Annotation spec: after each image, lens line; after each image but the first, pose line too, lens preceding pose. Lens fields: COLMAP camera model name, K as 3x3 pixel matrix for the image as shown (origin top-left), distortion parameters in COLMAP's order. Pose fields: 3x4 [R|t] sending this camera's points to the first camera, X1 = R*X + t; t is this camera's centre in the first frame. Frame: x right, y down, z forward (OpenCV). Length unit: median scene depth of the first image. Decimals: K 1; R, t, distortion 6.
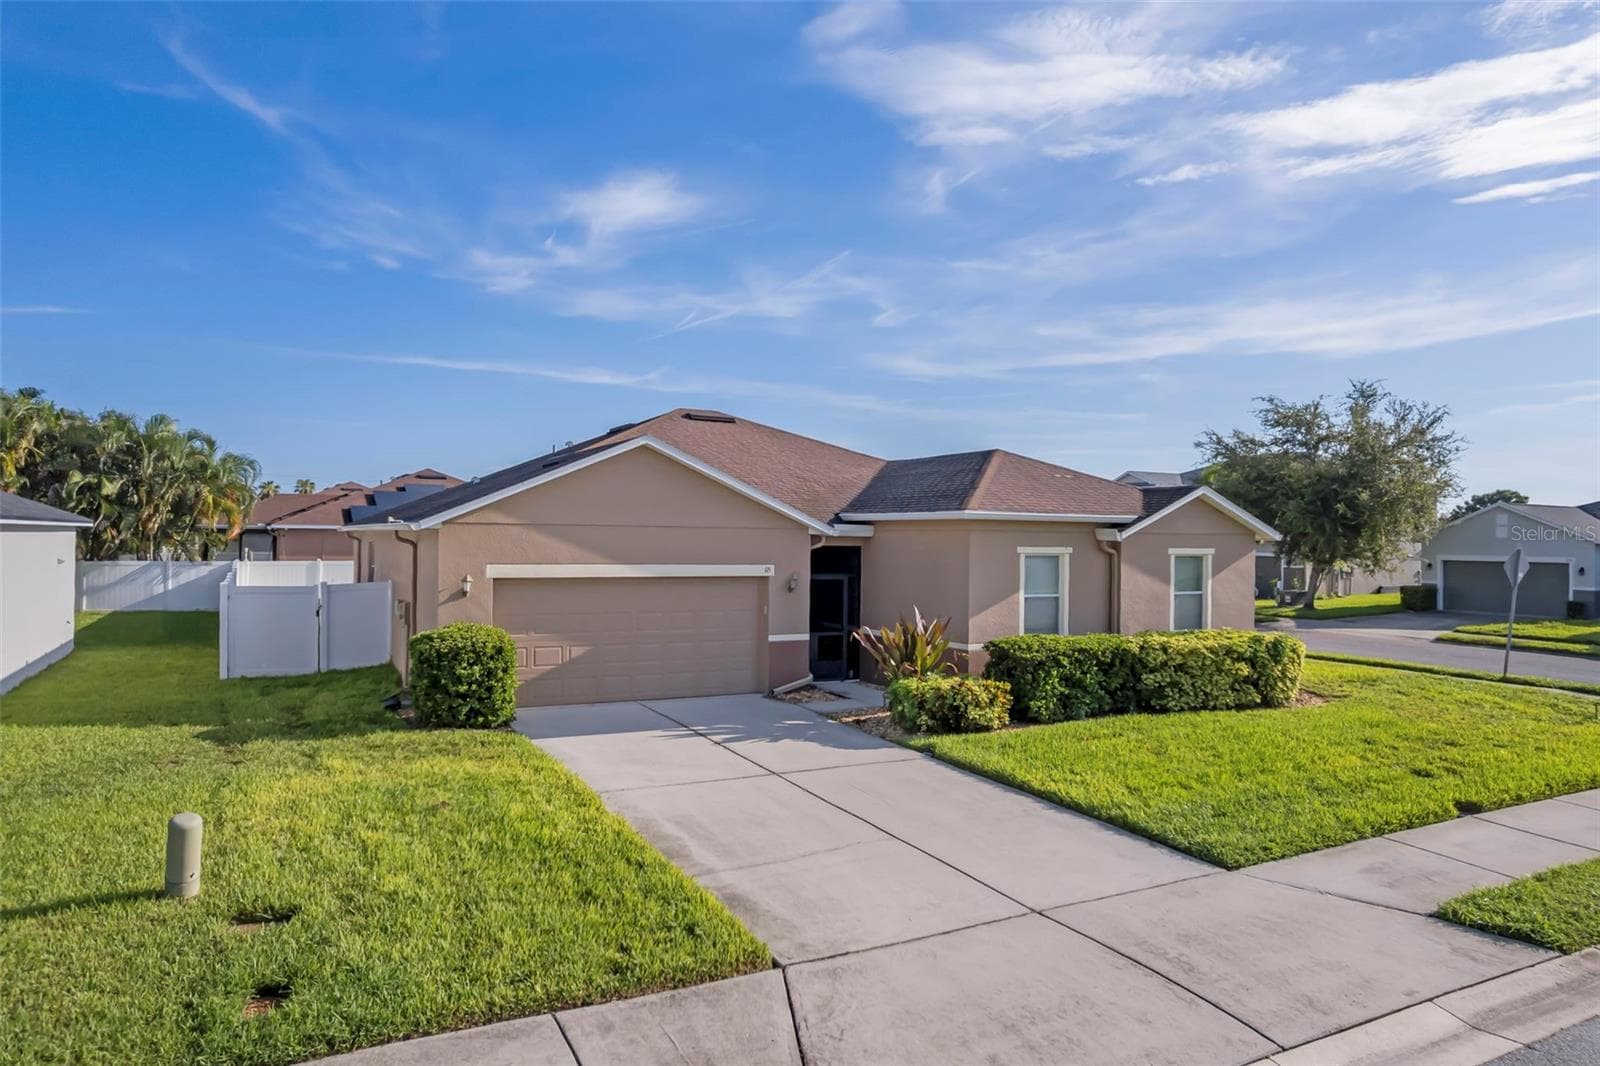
lens RADIAL K [[1040.6, 0, 800.0], [0, 1040.6, 533.0], [0, 0, 1]] dist [-0.075884, 0.067194]
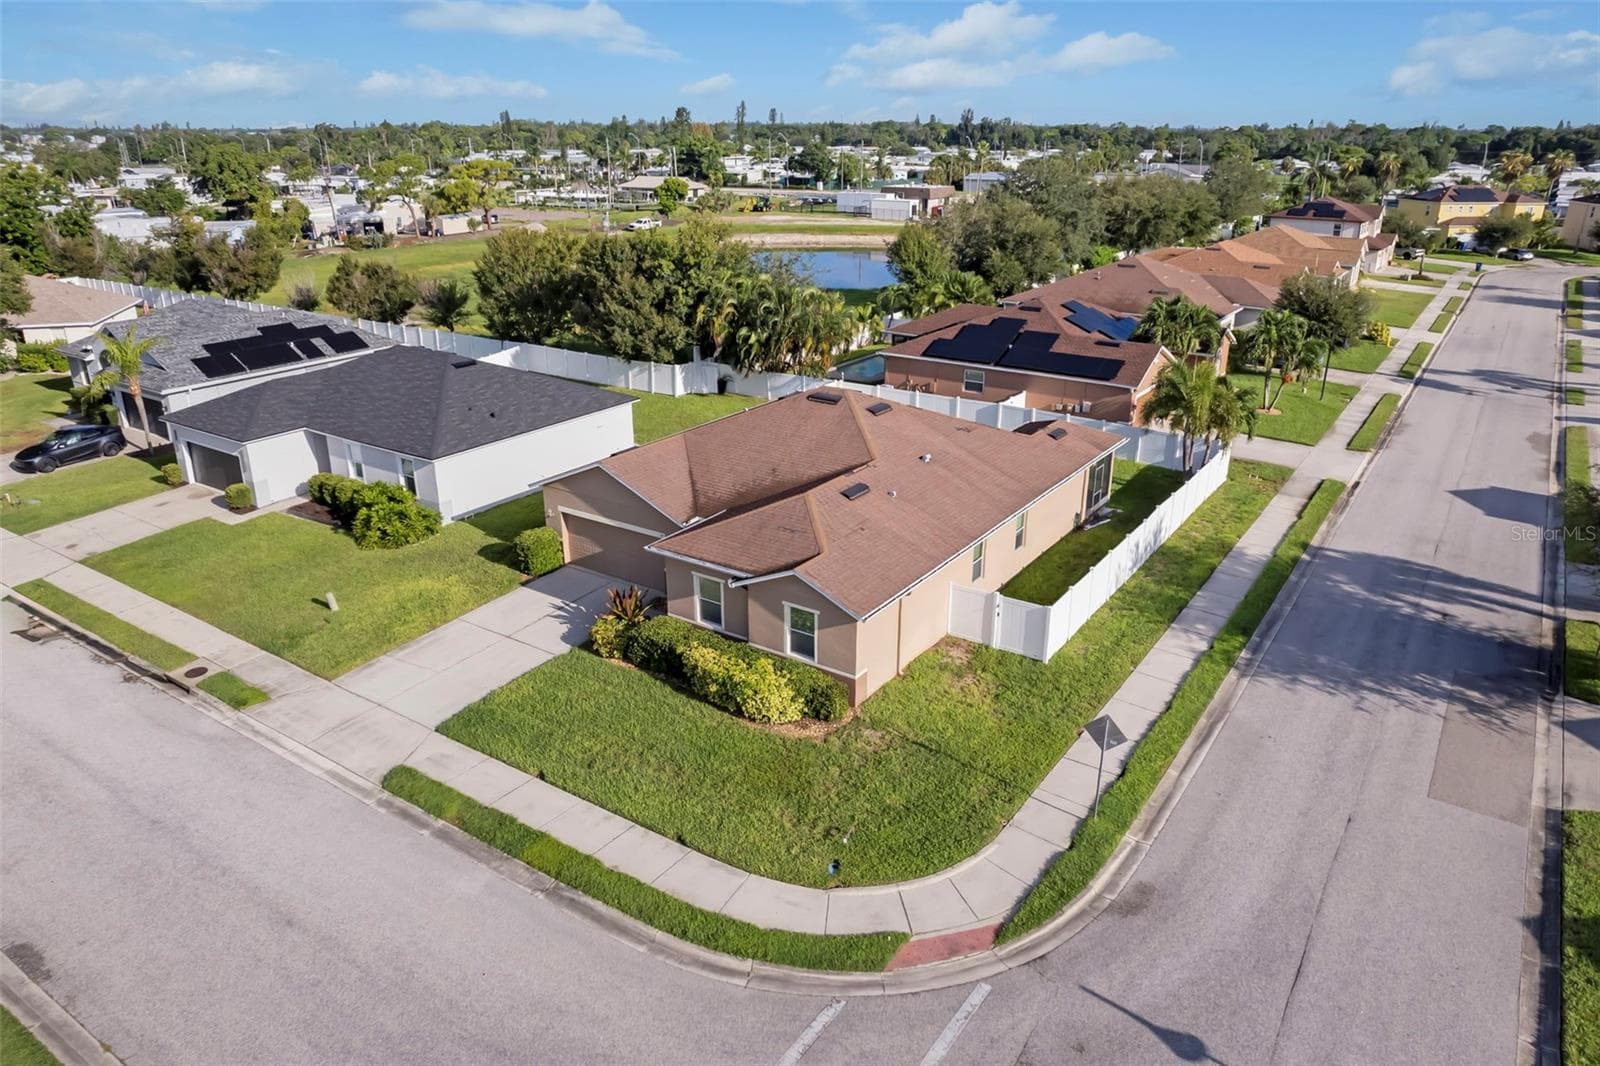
lens RADIAL K [[1080.1, 0, 800.0], [0, 1080.1, 533.0], [0, 0, 1]] dist [-0.066756, 0.054945]
pose [[0.464324, 0.306833, -0.830817, 1.879315], [0.006869, 0.936795, 0.349811, -0.716627], [0.885639, -0.168132, 0.432869, 0.412973]]
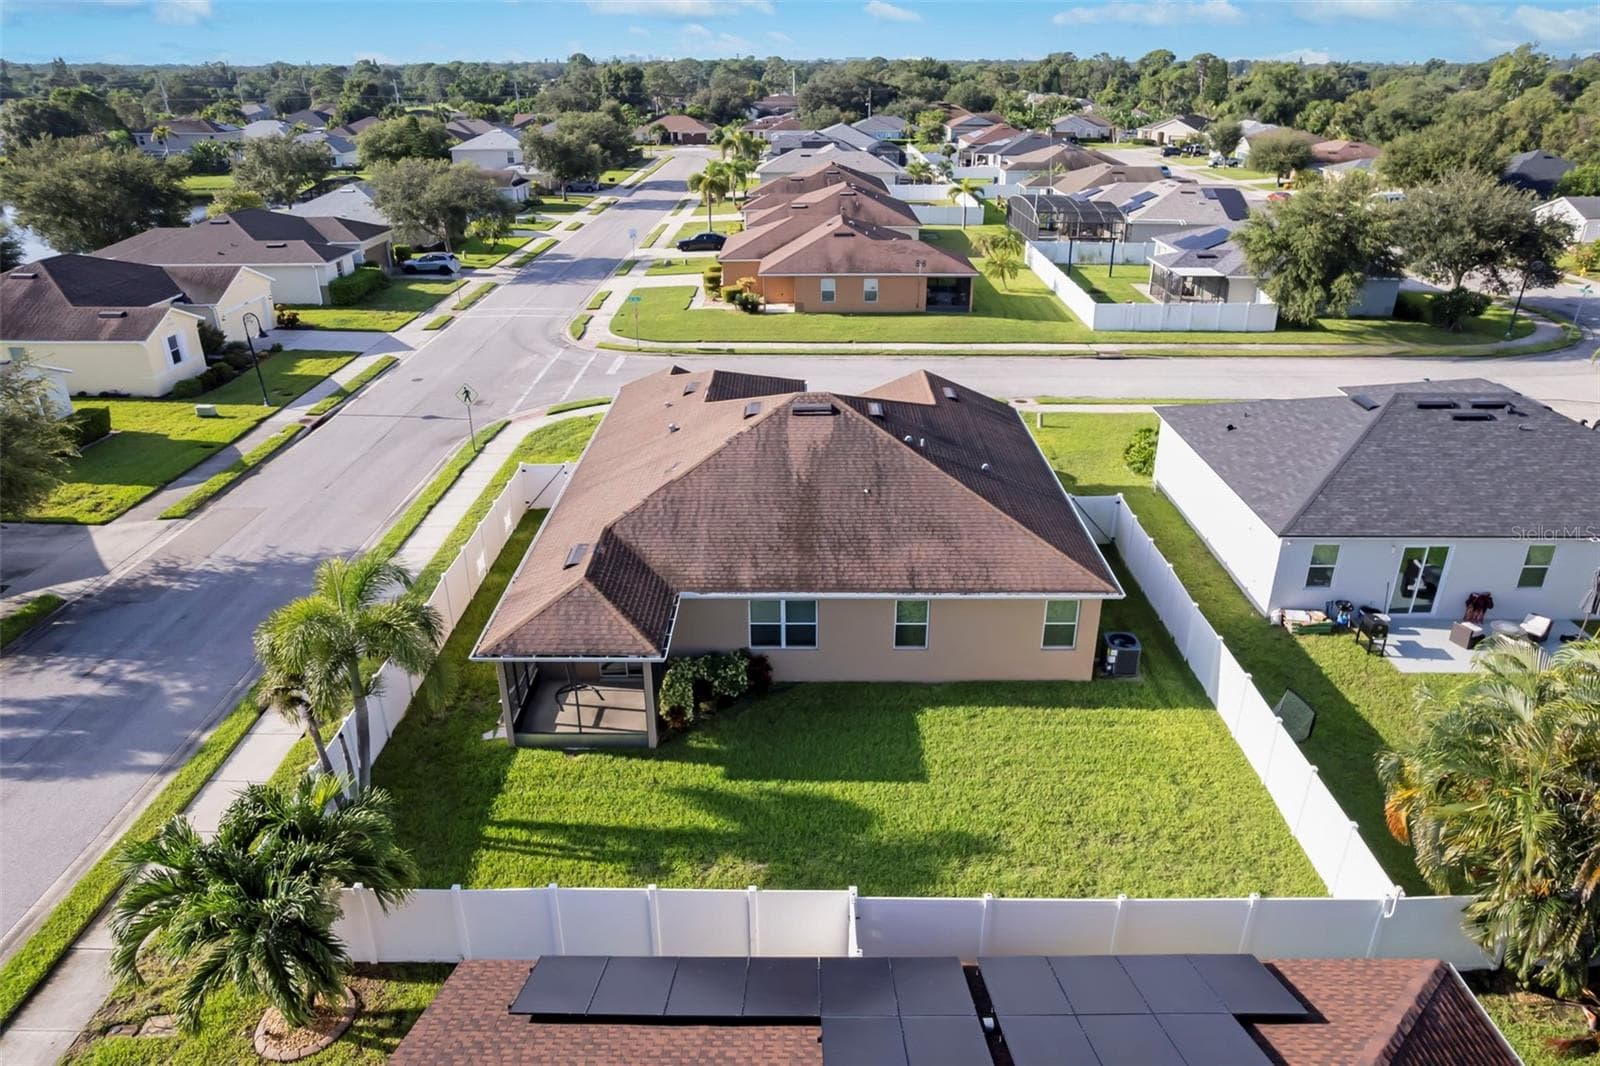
lens RADIAL K [[1040.6, 0, 800.0], [0, 1040.6, 533.0], [0, 0, 1]] dist [-0.075884, 0.067194]
pose [[-0.878684, -0.205531, 0.430896, -1.002573], [-0.008250, 0.908985, 0.416748, -0.742004], [-0.477332, 0.362635, -0.800406, 3.188974]]
